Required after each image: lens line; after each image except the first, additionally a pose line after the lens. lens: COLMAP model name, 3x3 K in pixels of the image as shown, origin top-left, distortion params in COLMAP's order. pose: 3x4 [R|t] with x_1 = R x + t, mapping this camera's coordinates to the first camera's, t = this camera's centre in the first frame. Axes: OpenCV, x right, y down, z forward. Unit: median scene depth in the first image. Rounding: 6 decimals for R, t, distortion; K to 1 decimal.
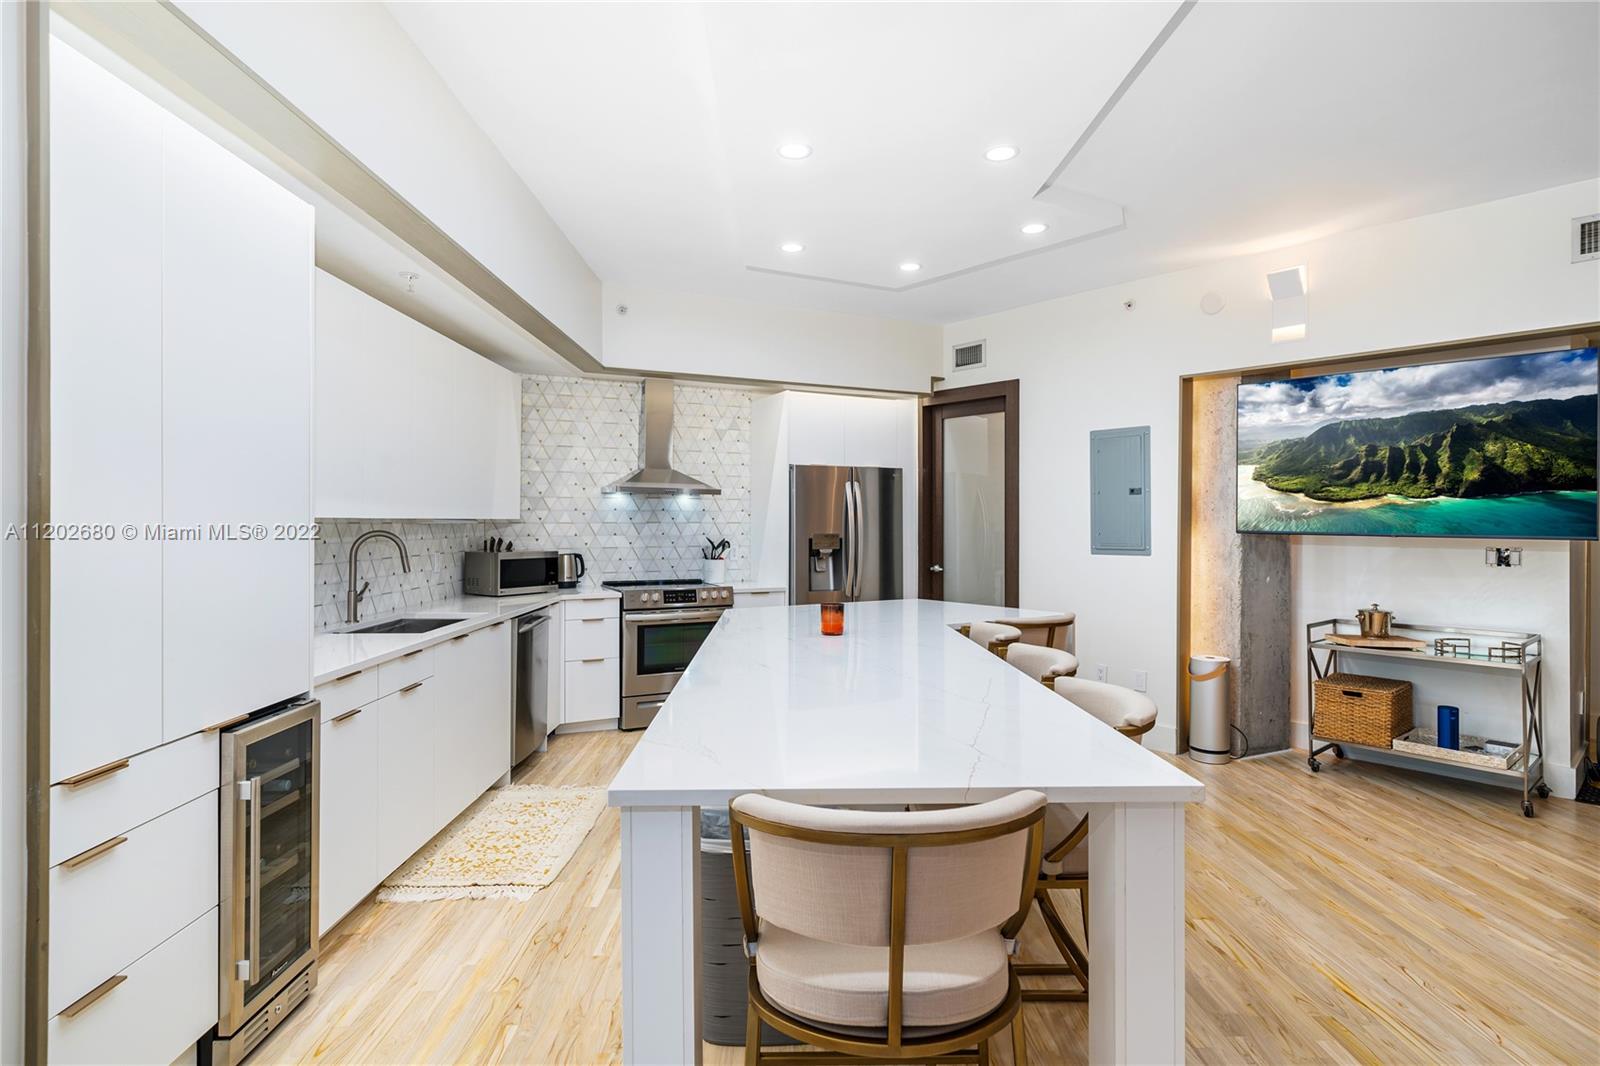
lens RADIAL K [[827.8, 0, 778.6], [0, 827.8, 525.6], [0, 0, 1]] dist [-0.066341, 0.131014]
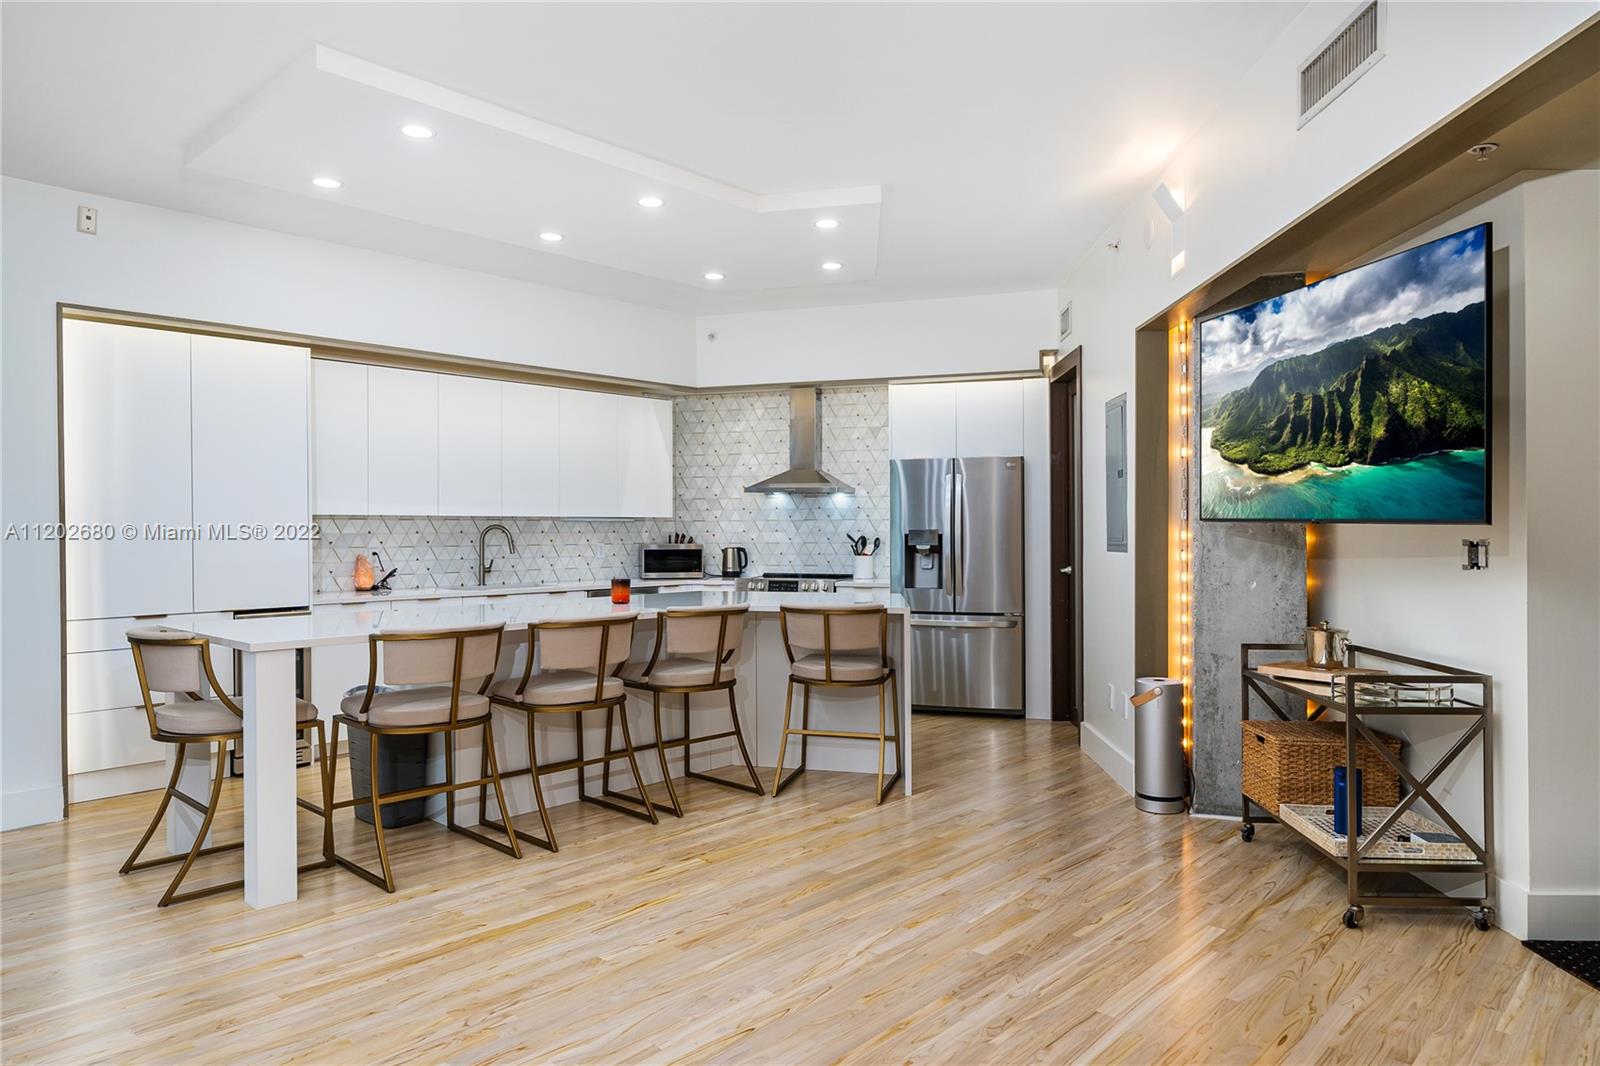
lens RADIAL K [[968.6, 0, 770.5], [0, 968.6, 534.9], [0, 0, 1]] dist [-0.001982, -0.001426]
pose [[0.719266, -0.001096, -0.694733, 0.859138], [0.000600, 0.999999, -0.000957, 0.021124], [0.694734, 0.000272, 0.719267, 0.078826]]
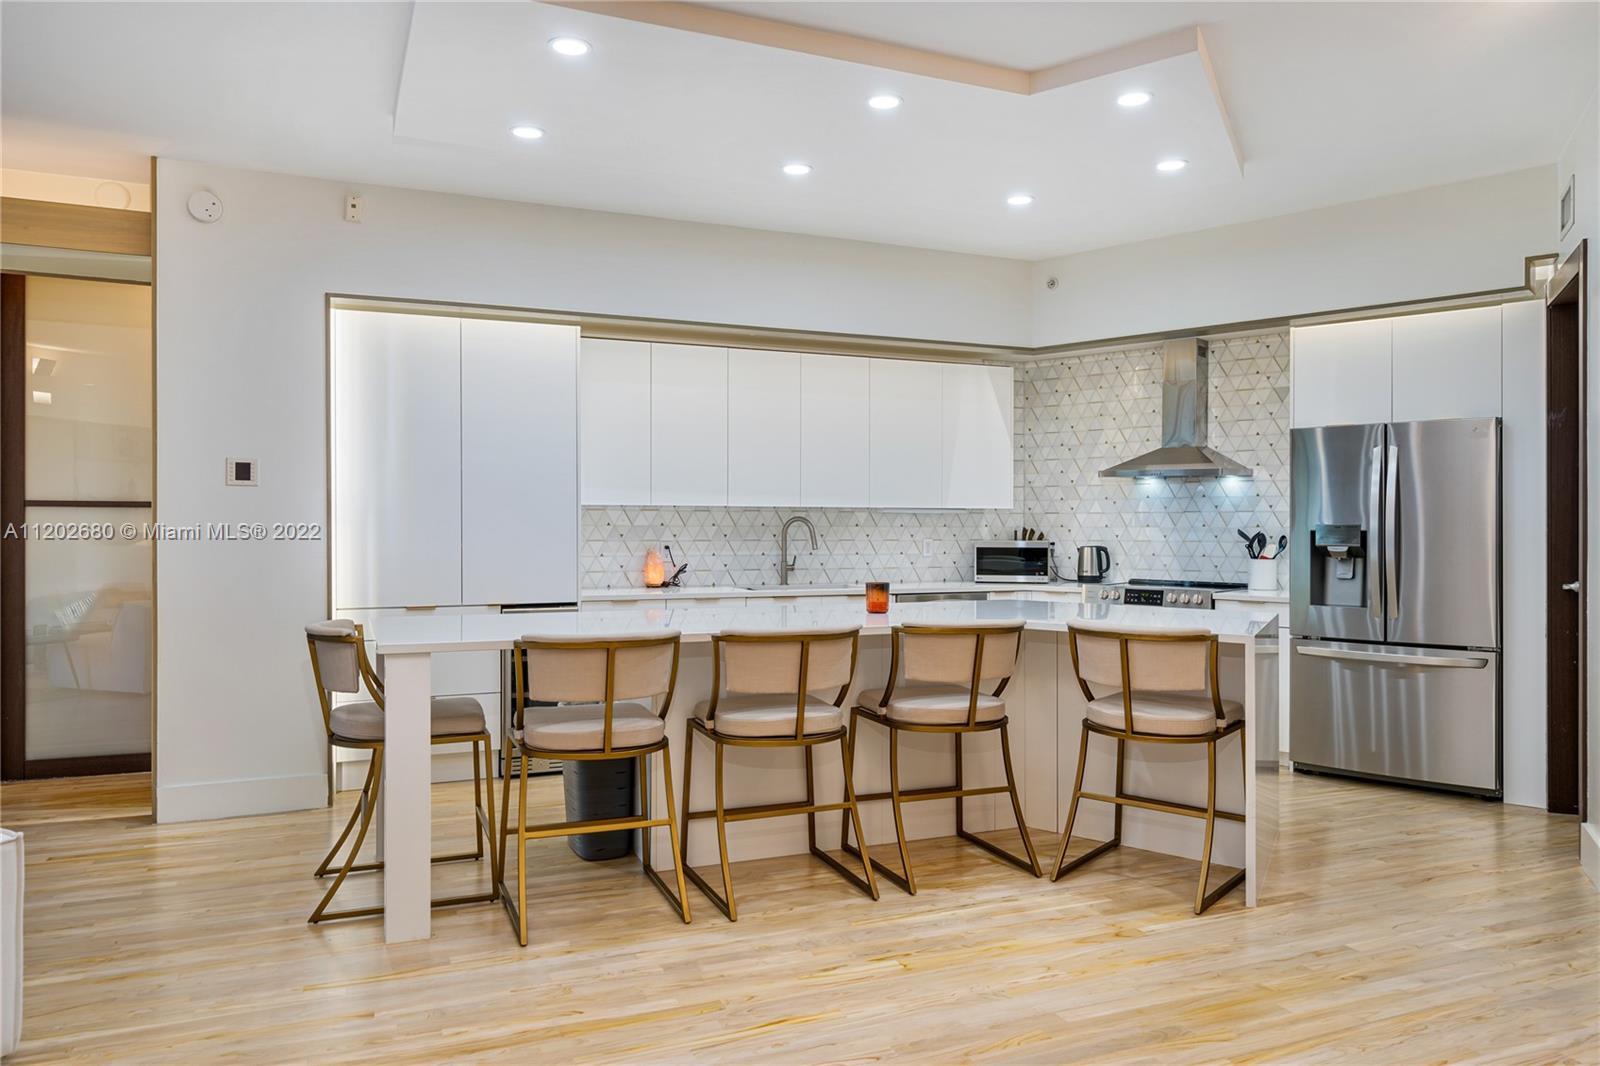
lens RADIAL K [[1043.1, 0, 803.1], [0, 1043.1, 526.9], [0, 0, 1]] dist [0.003012, 0.000421]
pose [[0.387753, -0.000827, -0.921763, 0.832114], [-0.007422, 0.999964, -0.004019, 0.023299], [0.921734, 0.008400, 0.387733, 0.297246]]
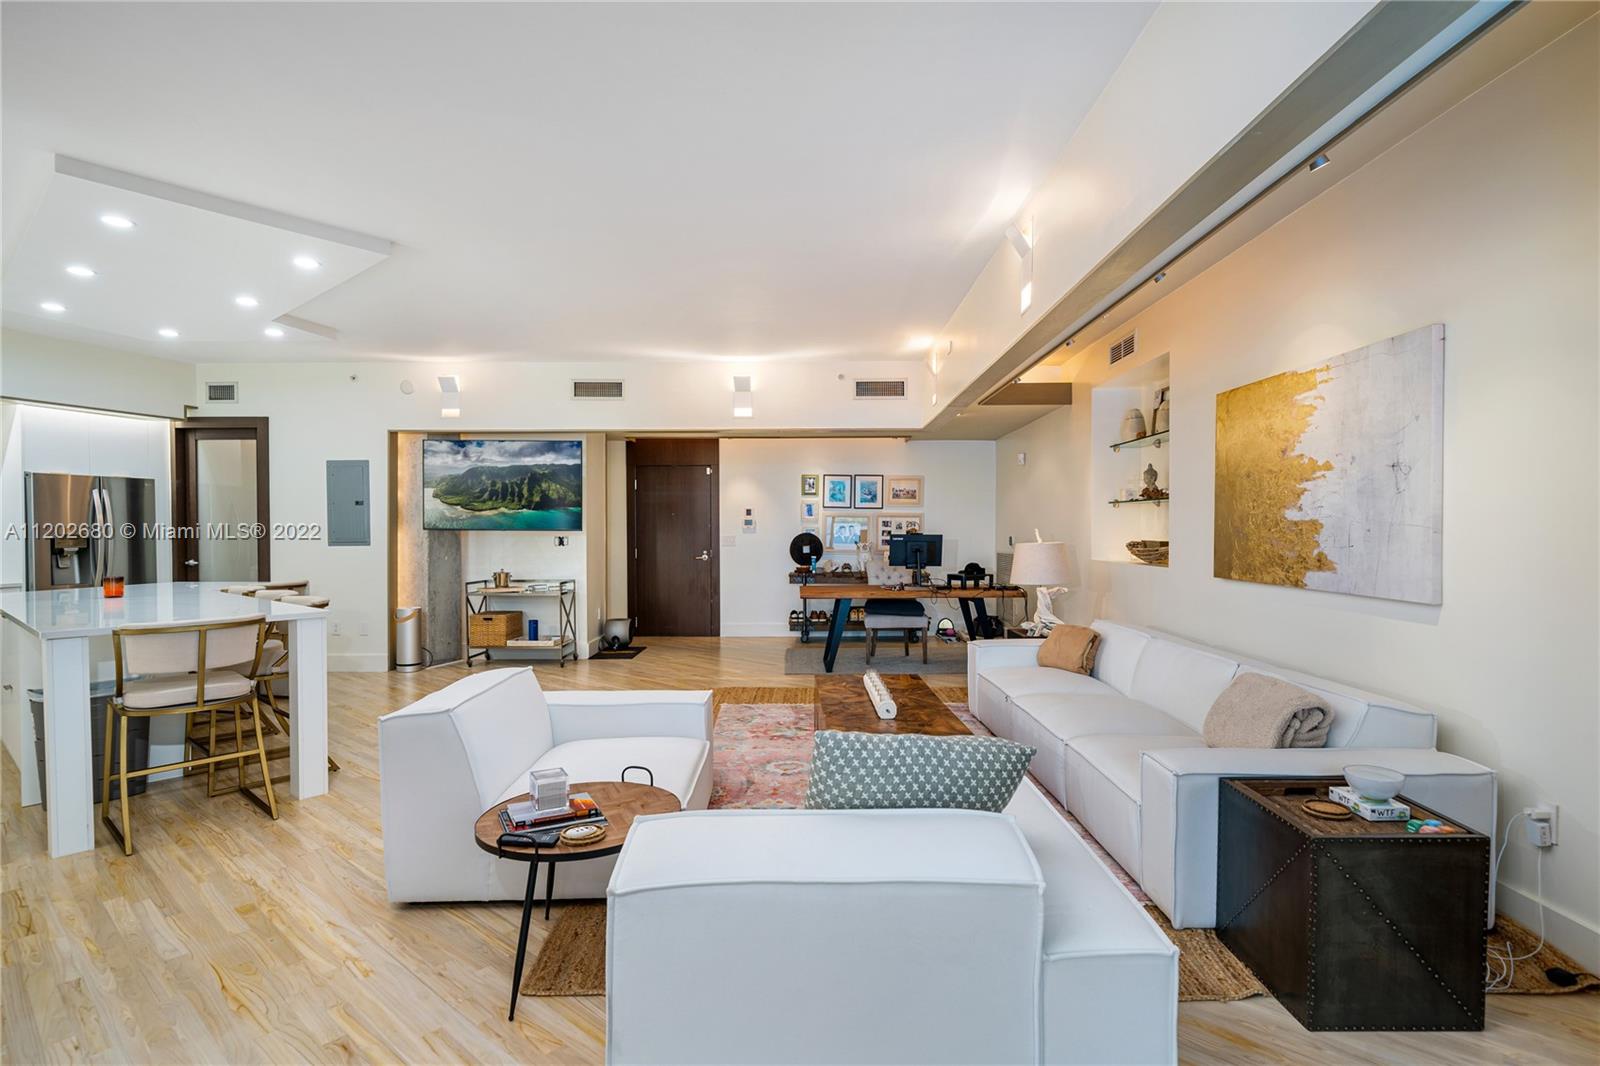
lens RADIAL K [[802.0, 0, 820.9], [0, 802.0, 535.0], [0, 0, 1]] dist [0.021827, -0.012847]
pose [[0.646209, -0.010792, 0.763084, -0.154797], [0.009530, 0.999936, 0.006071, 0.016878], [-0.763101, 0.003349, 0.646271, -0.626187]]
